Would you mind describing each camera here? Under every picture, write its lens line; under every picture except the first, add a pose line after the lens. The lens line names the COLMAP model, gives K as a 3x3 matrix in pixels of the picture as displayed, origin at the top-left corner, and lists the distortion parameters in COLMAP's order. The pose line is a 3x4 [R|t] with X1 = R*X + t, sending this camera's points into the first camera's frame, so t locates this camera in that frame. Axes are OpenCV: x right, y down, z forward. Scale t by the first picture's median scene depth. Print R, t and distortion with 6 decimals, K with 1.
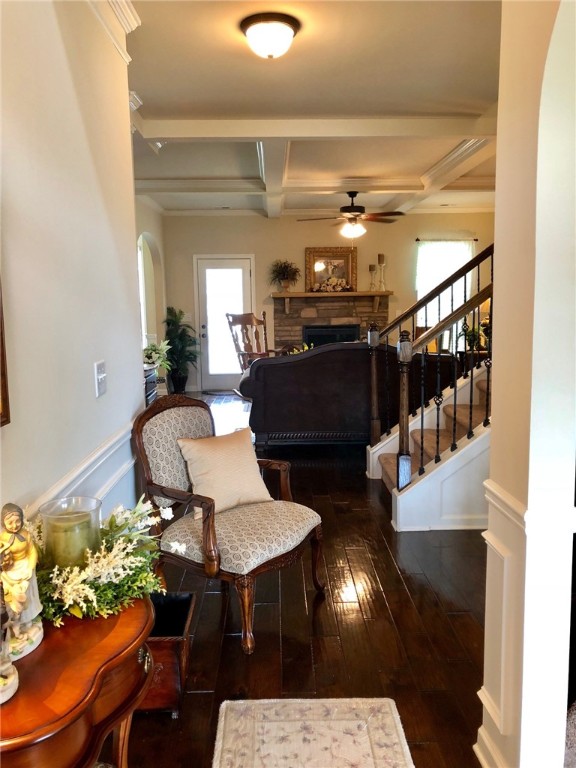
lens RADIAL K [[623.8, 0, 289.3], [0, 623.8, 382.9], [0, 0, 1]] dist [0.008542, -0.001803]
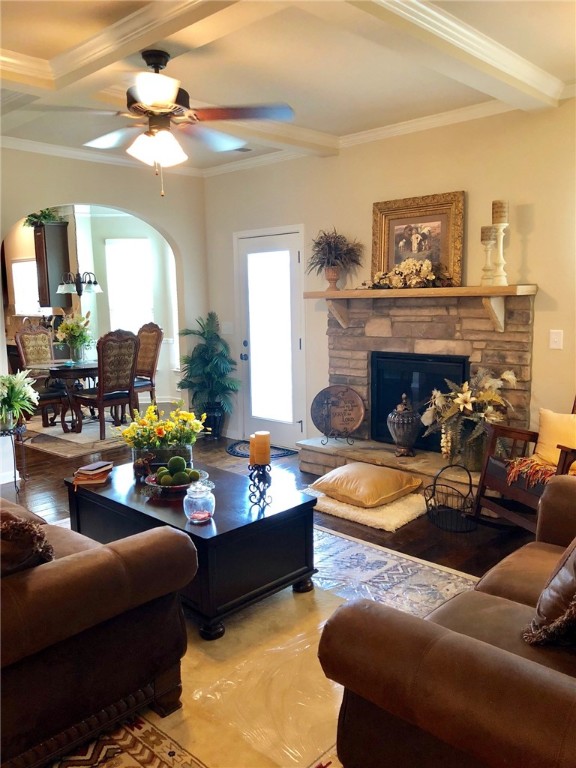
lens RADIAL K [[623.8, 0, 287.1], [0, 623.8, 385.4], [0, 0, 1]] dist [0.008542, -0.001803]
pose [[0.702087, 0.102703, -0.704646, 0.353964], [-0.089065, 0.994439, 0.056200, -0.086755], [0.706500, 0.023302, 0.707329, 0.574069]]
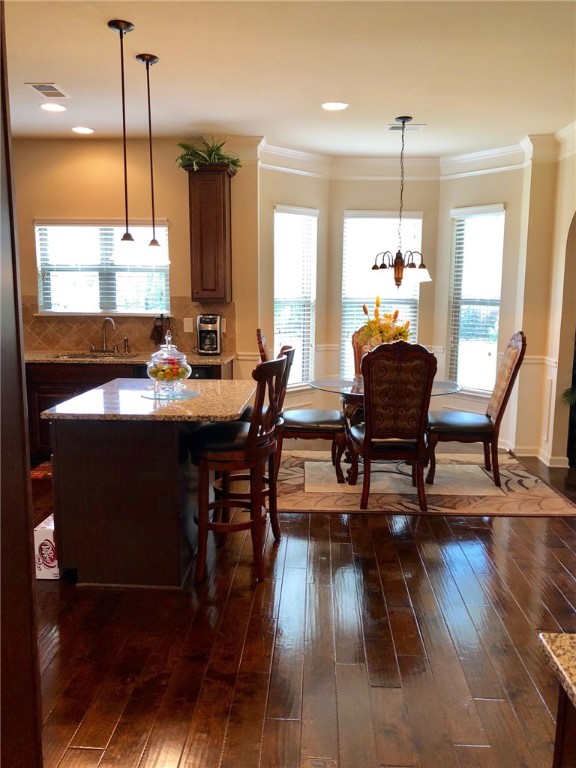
lens RADIAL K [[623.8, 0, 288.5], [0, 623.8, 383.3], [0, 0, 1]] dist [0.008542, -0.001803]
pose [[-0.075677, 0.159460, -0.984300, 0.129335], [-0.139836, 0.975678, 0.168814, -0.130692], [0.987279, 0.150416, -0.051538, 0.923097]]
